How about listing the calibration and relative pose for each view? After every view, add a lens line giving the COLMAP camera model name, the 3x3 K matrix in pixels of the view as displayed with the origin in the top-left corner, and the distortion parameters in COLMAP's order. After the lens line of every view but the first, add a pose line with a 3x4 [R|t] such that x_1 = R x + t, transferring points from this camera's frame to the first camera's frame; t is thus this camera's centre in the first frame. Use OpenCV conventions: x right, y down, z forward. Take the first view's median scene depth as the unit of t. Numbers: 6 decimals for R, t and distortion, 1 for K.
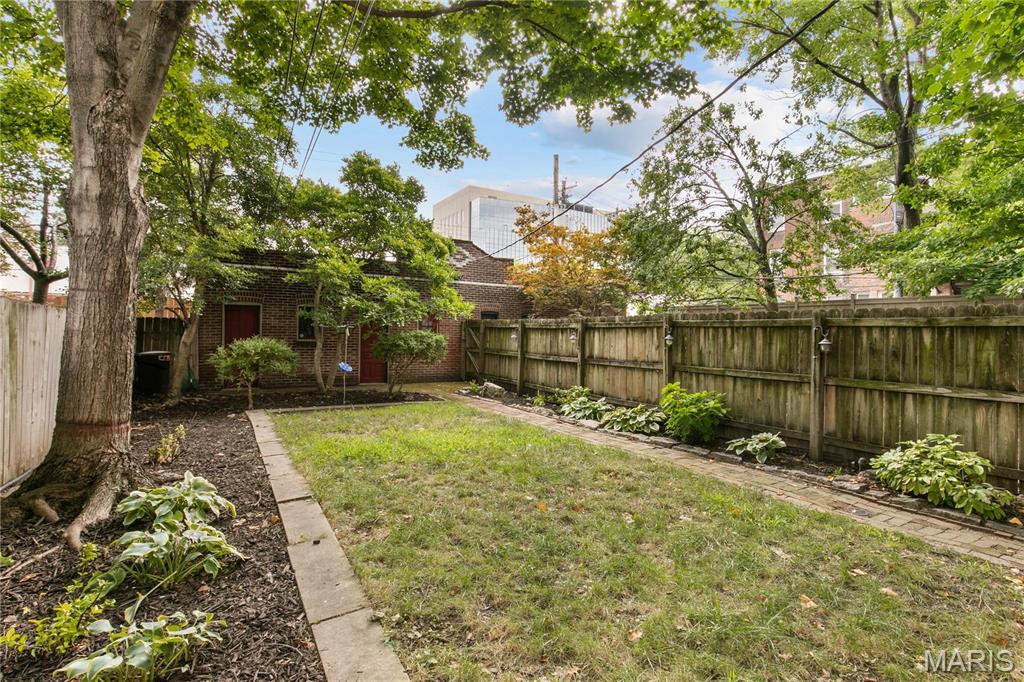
lens RADIAL K [[481.7, 0, 519.6], [0, 481.7, 352.9], [0, 0, 1]] dist [0.003539, 0.000435]
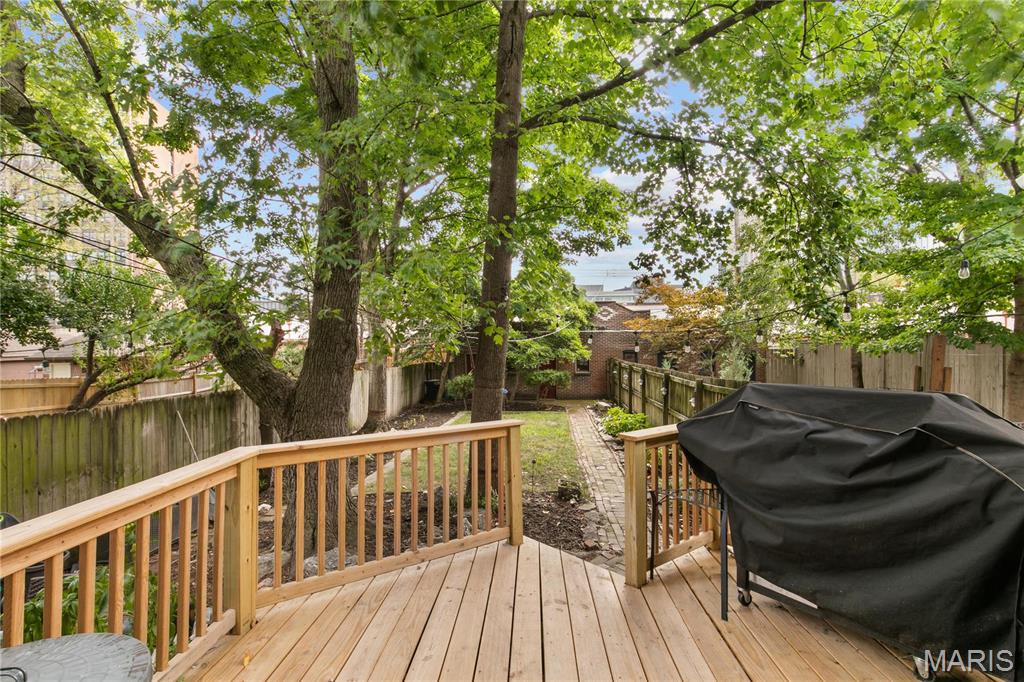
lens RADIAL K [[481.7, 0, 519.6], [0, 481.7, 352.9], [0, 0, 1]] dist [0.003539, 0.000435]
pose [[0.830233, -0.015200, -0.557210, 0.663480], [-0.001651, 0.999557, -0.029726, -0.055306], [0.557415, 0.025599, 0.829840, -0.475066]]
